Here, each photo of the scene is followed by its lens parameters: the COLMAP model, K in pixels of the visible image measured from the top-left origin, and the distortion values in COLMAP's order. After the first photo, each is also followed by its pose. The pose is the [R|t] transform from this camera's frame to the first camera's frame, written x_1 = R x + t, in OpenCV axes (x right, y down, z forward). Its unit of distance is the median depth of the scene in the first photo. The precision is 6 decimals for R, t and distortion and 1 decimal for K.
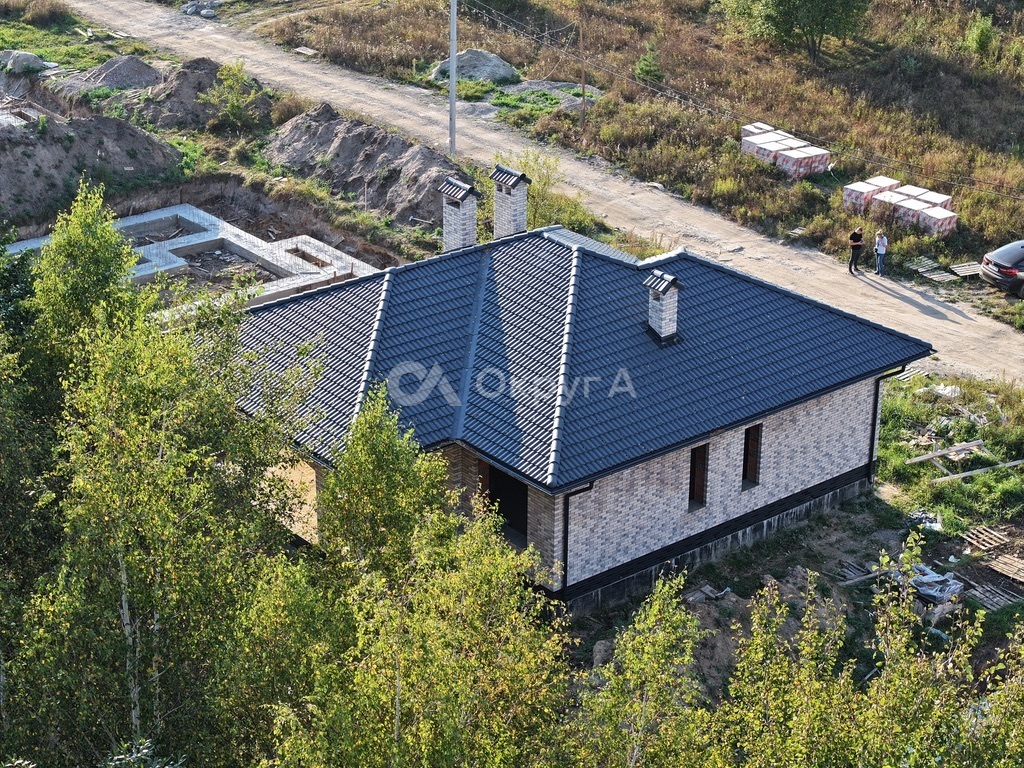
lens RADIAL K [[2084.6, 0, 605.7], [0, 2084.6, 425.5], [0, 0, 1]] dist [-0.182922, 0.363485]
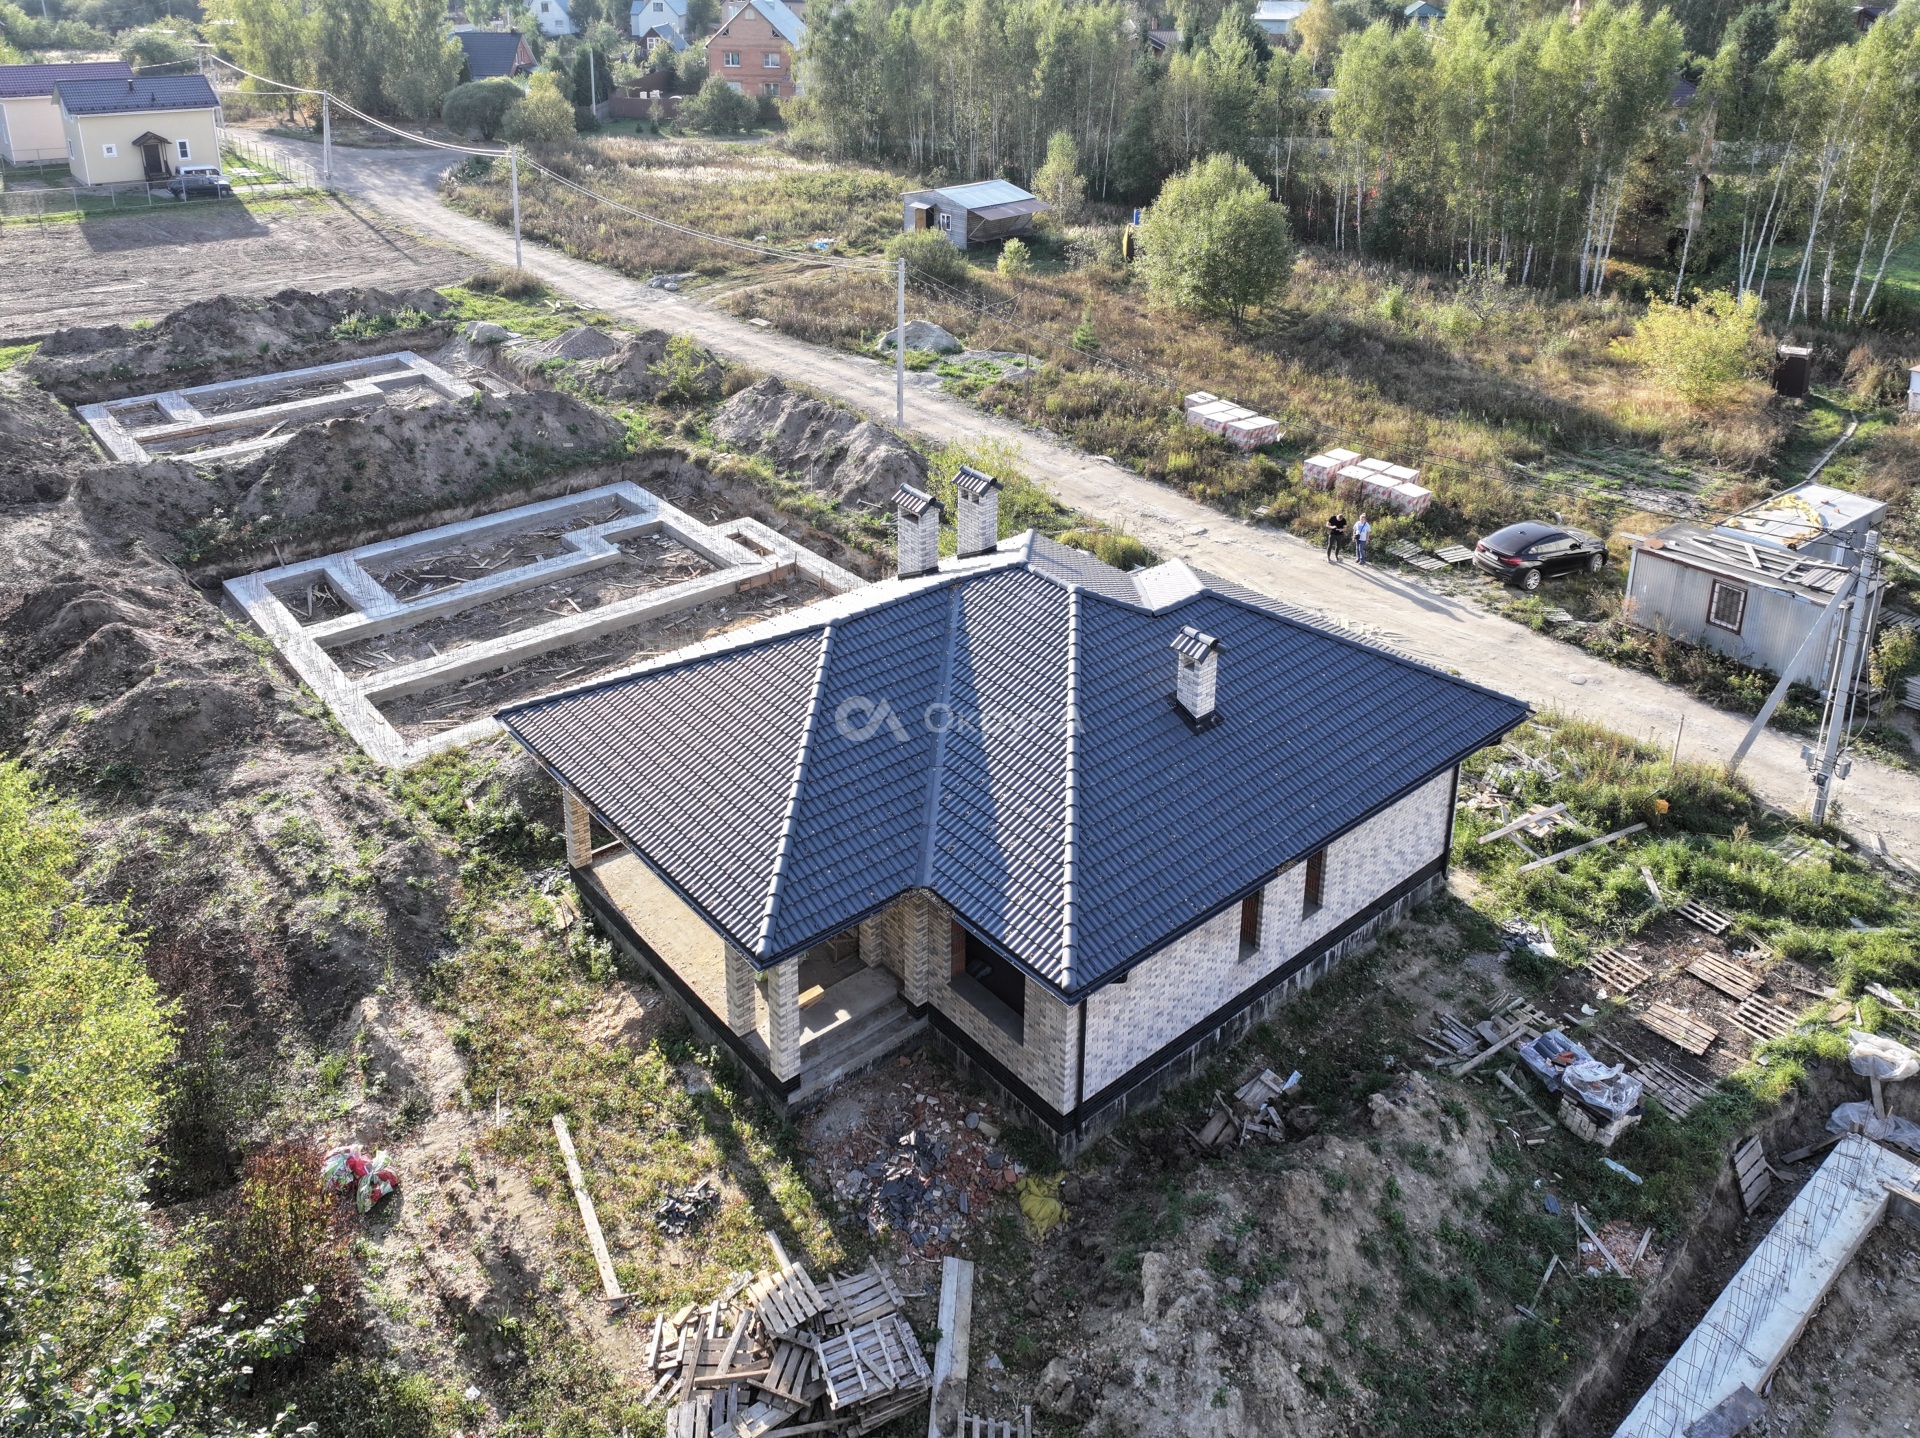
lens RADIAL K [[1473.7, 0, 959.3], [0, 1473.7, 515.1], [0, 0, 1]] dist [0.004035, 0.007618]
pose [[0.999654, -0.004175, -0.025962, -0.029301], [0.003034, 0.999034, -0.043844, -0.061929], [0.026120, 0.043750, 0.998701, 0.318124]]
